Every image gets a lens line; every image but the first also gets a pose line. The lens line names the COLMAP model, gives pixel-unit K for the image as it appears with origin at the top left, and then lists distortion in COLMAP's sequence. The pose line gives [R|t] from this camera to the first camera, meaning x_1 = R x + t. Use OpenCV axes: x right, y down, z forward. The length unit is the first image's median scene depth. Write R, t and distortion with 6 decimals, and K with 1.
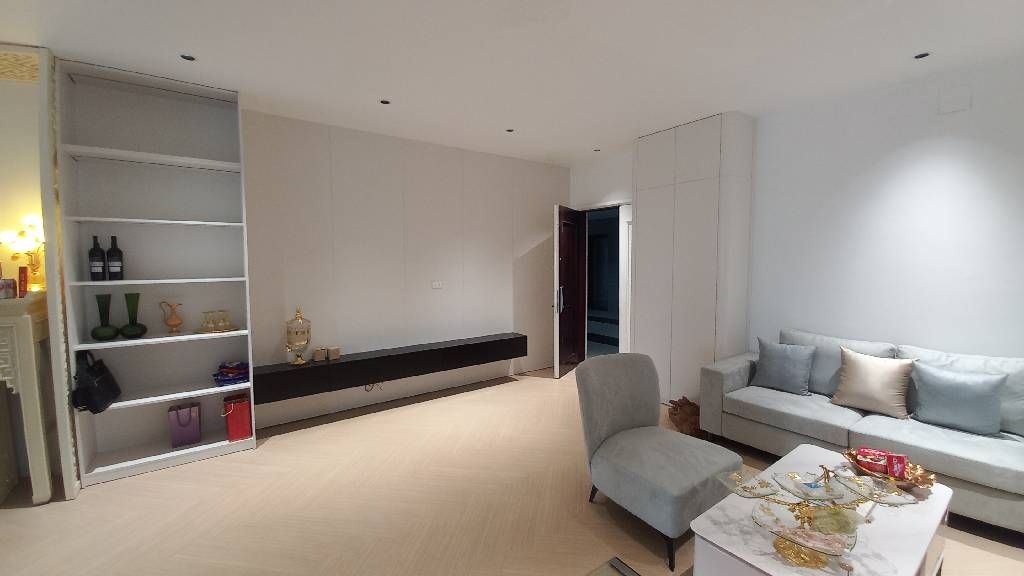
lens RADIAL K [[409.0, 0, 519.7], [0, 409.0, 287.6], [0, 0, 1]] dist [0.016744, -0.014204]
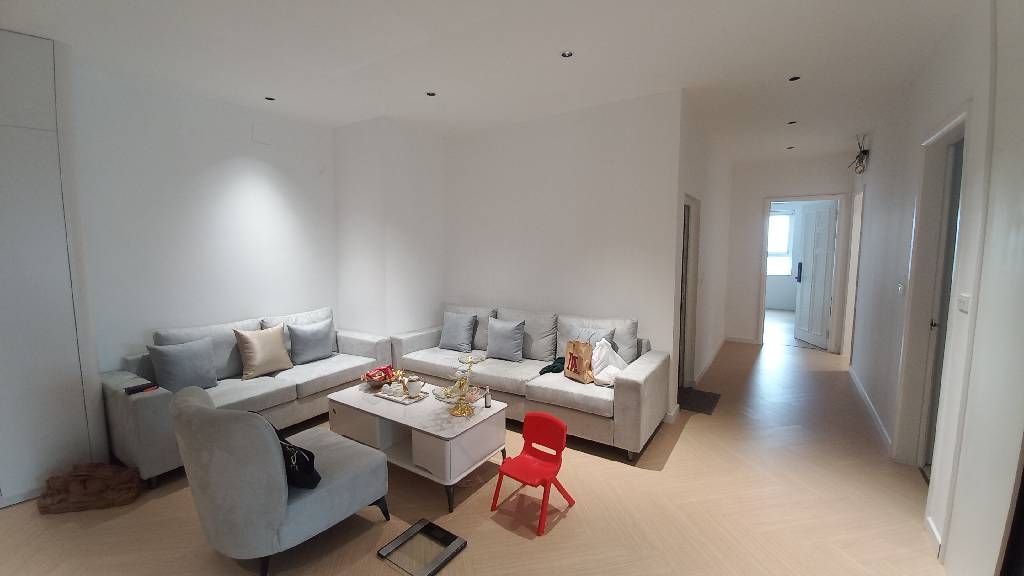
lens RADIAL K [[410.1, 0, 512.8], [0, 410.1, 284.3], [0, 0, 1]] dist [0.016455, -0.014450]
pose [[-0.346790, -0.080333, 0.934496, -0.560600], [0.066040, 0.991762, 0.109762, -0.055526], [-0.935615, 0.099778, -0.338628, 0.709012]]
